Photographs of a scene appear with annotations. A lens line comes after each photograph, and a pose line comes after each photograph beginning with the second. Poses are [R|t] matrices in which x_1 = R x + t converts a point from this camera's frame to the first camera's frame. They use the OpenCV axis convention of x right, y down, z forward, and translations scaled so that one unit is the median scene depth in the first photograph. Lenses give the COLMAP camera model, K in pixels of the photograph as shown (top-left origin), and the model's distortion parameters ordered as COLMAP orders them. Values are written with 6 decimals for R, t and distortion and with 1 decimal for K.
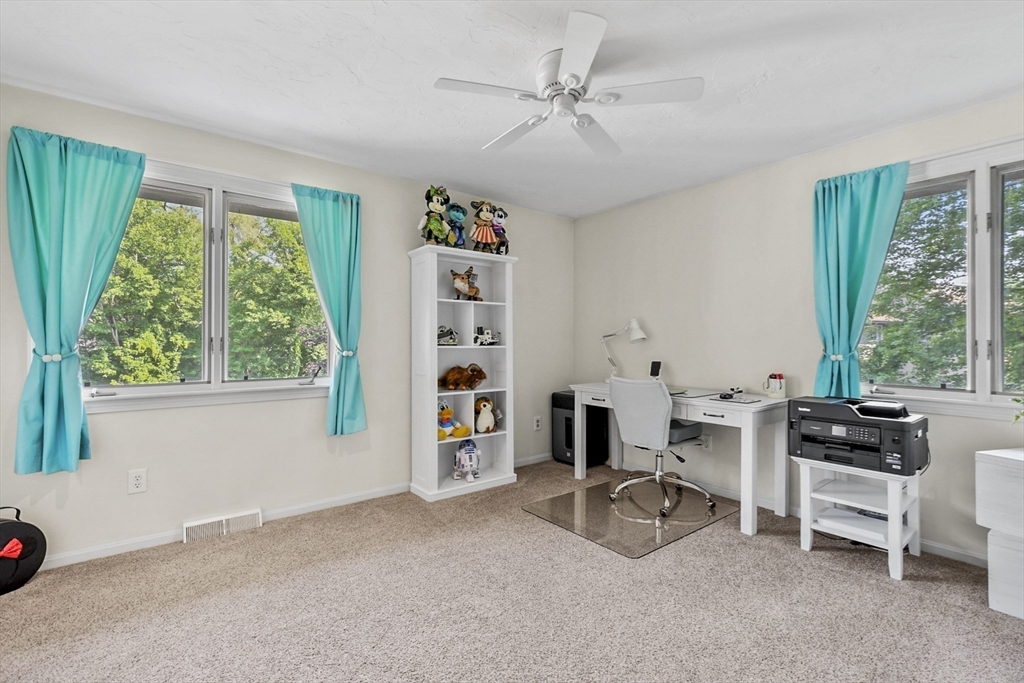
lens RADIAL K [[455.6, 0, 509.4], [0, 455.6, 341.3], [0, 0, 1]] dist [-0.000171, 0.000029]
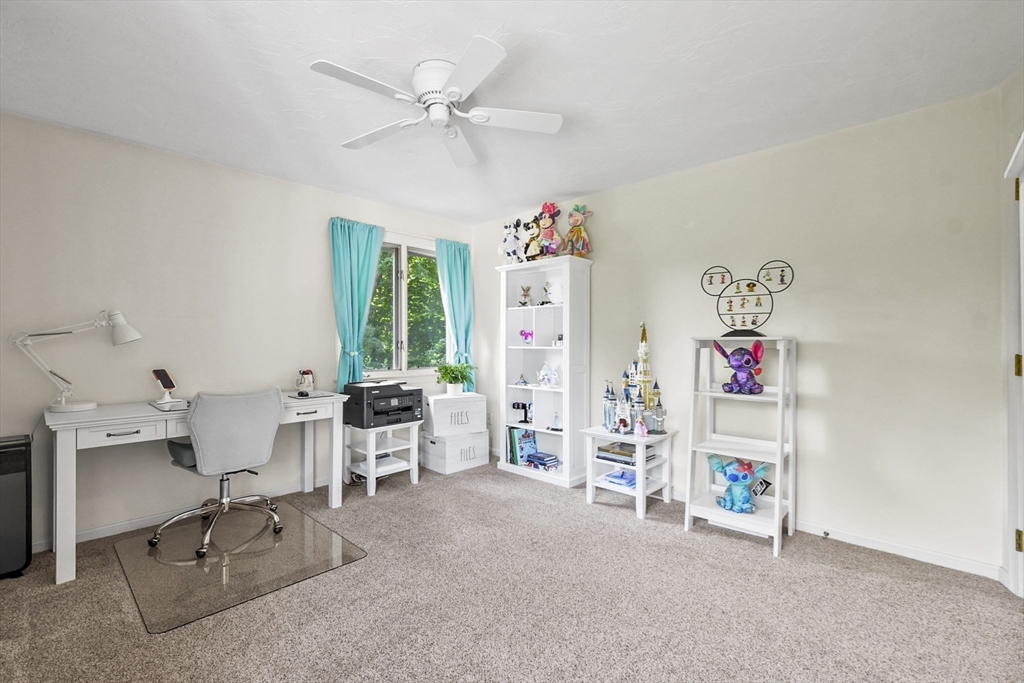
lens RADIAL K [[455.6, 0, 509.4], [0, 455.6, 341.3], [0, 0, 1]] dist [-0.000171, 0.000029]
pose [[-0.149578, -0.004554, 0.988739, -0.626991], [-0.002776, 0.999987, 0.004186, -0.007457], [-0.988746, -0.002119, -0.149589, 0.666508]]
